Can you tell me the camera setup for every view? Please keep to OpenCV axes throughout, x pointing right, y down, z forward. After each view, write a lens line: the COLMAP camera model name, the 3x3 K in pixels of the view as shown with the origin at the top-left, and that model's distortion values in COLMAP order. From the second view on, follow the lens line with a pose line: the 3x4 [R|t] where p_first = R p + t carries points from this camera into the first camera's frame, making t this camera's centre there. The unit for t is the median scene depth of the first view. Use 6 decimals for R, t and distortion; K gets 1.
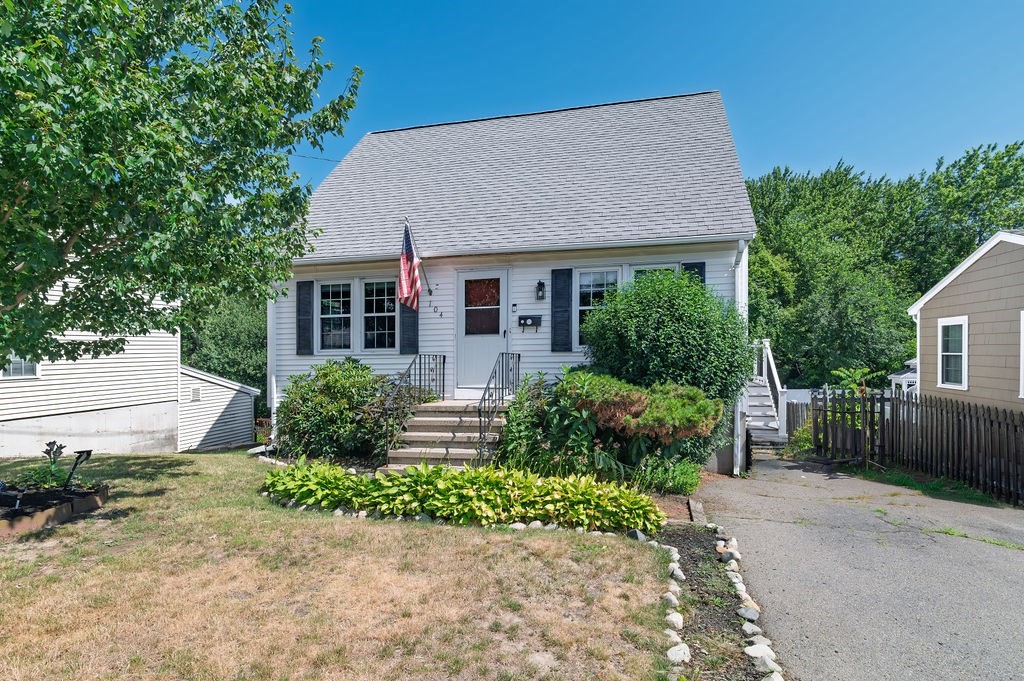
lens RADIAL K [[534.5, 0, 507.5], [0, 534.5, 345.3], [0, 0, 1]] dist [0.013731, 0.000028]
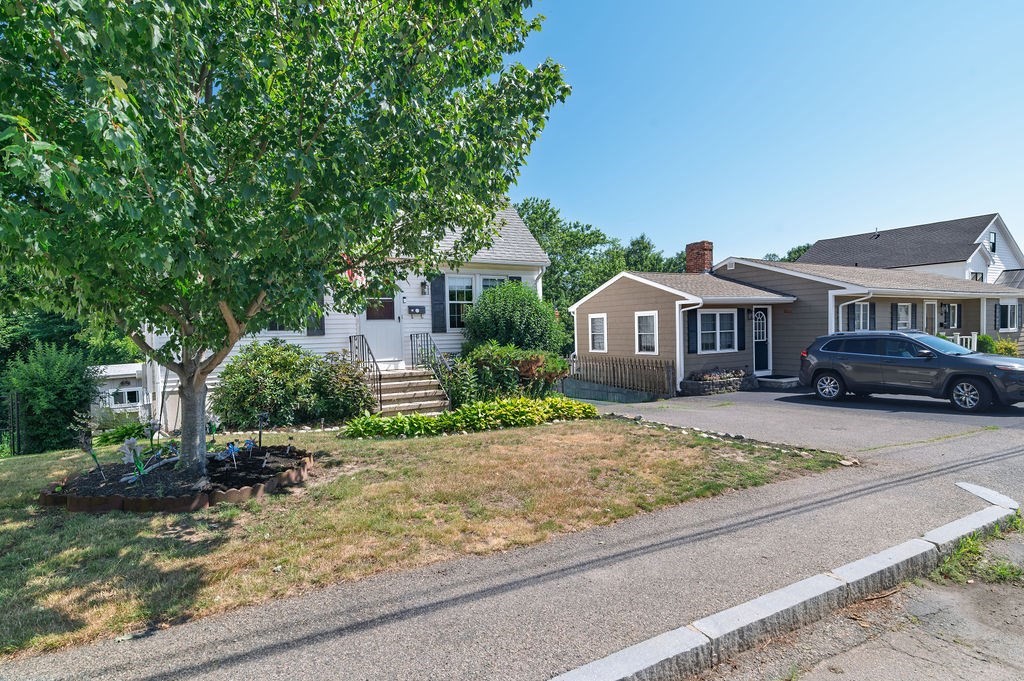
lens RADIAL K [[534.5, 0, 507.5], [0, 534.5, 345.3], [0, 0, 1]] dist [0.013731, 0.000028]
pose [[0.719900, -0.019841, 0.693794, -0.727216], [0.014700, 0.999803, 0.013340, 0.028211], [-0.693922, 0.000595, 0.720050, -0.120092]]
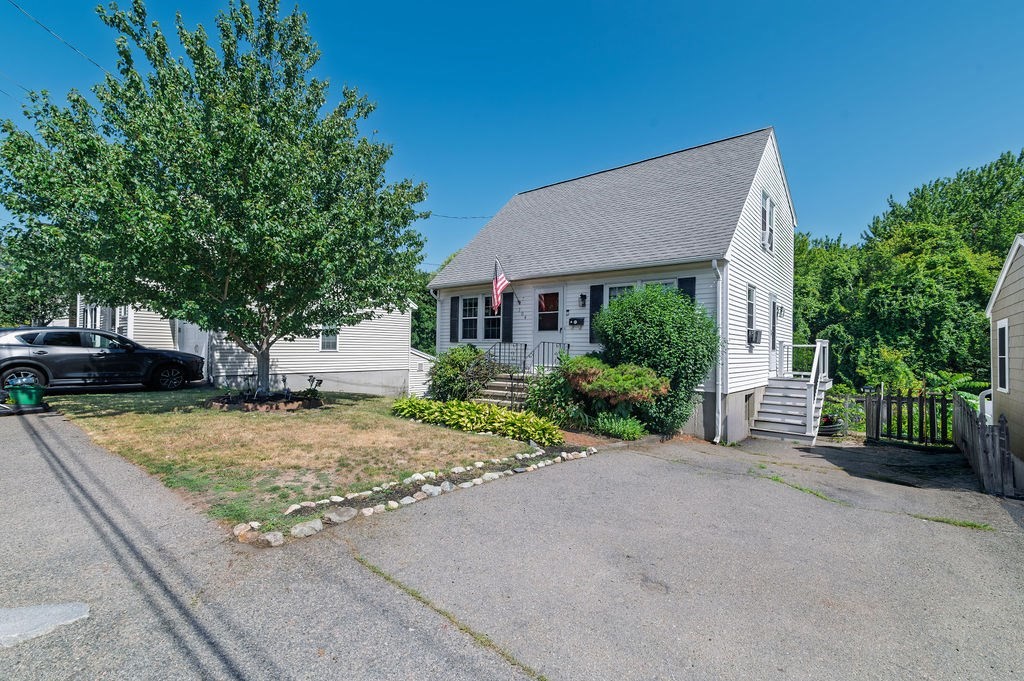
lens RADIAL K [[459.2, 0, 512.0], [0, 459.2, 340.5], [0, 0, 1]] dist [0.014052, -0.000192]
pose [[0.898034, 0.022363, -0.439356, 0.434820], [-0.026603, 0.999640, -0.003496, 0.014890], [0.439120, 0.014828, 0.898306, -0.194247]]
